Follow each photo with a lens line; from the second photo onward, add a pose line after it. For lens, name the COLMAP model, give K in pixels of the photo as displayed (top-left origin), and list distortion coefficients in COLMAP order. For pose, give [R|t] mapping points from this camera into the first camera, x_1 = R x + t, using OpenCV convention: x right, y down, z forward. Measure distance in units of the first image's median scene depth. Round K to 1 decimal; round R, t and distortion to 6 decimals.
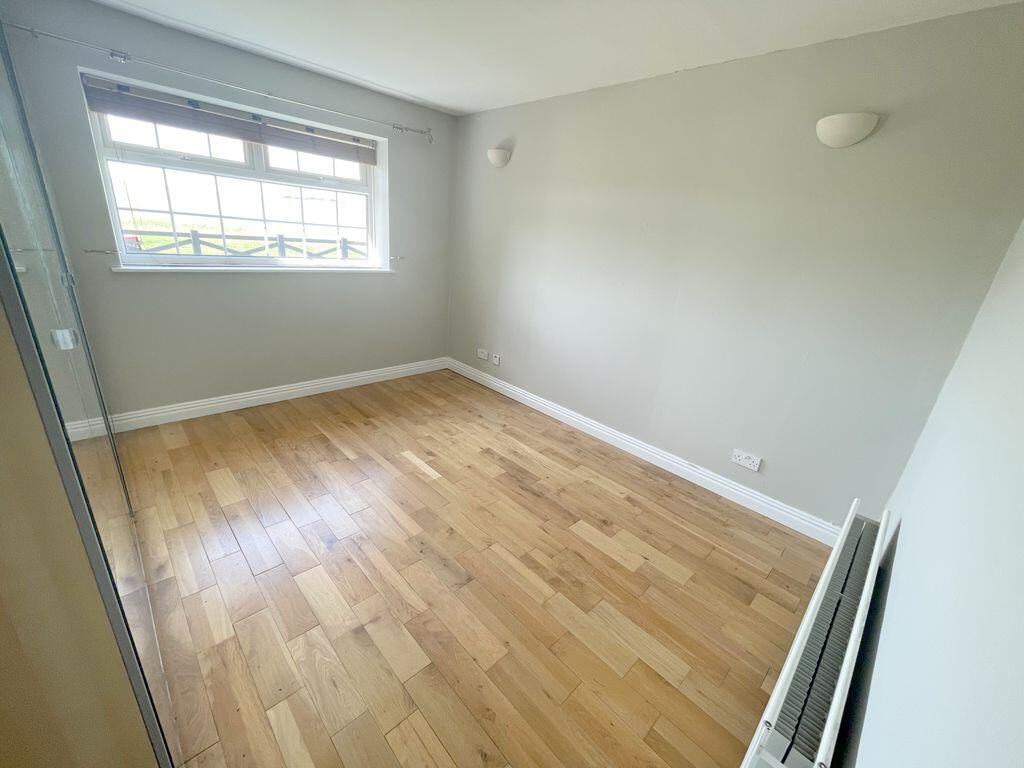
lens RADIAL K [[413.9, 0, 510.2], [0, 413.9, 383.7], [0, 0, 1]] dist [0.009528, 0.000169]
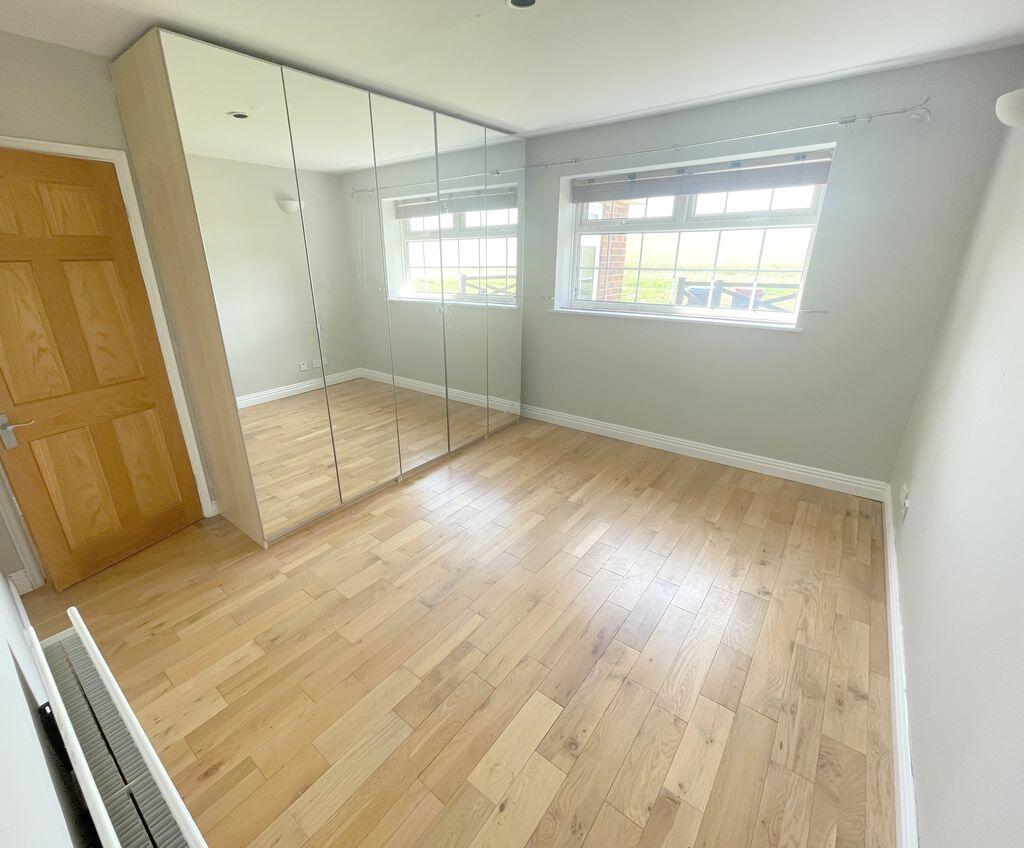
lens RADIAL K [[458.8, 0, 481.9], [0, 458.8, 424.4], [0, 0, 1]] dist [-0.000466, 0.000685]
pose [[0.123035, 0.265567, -0.956209, 0.600483], [-0.322927, 0.921805, 0.214461, -0.155820], [0.938393, 0.282400, 0.199173, 0.518681]]
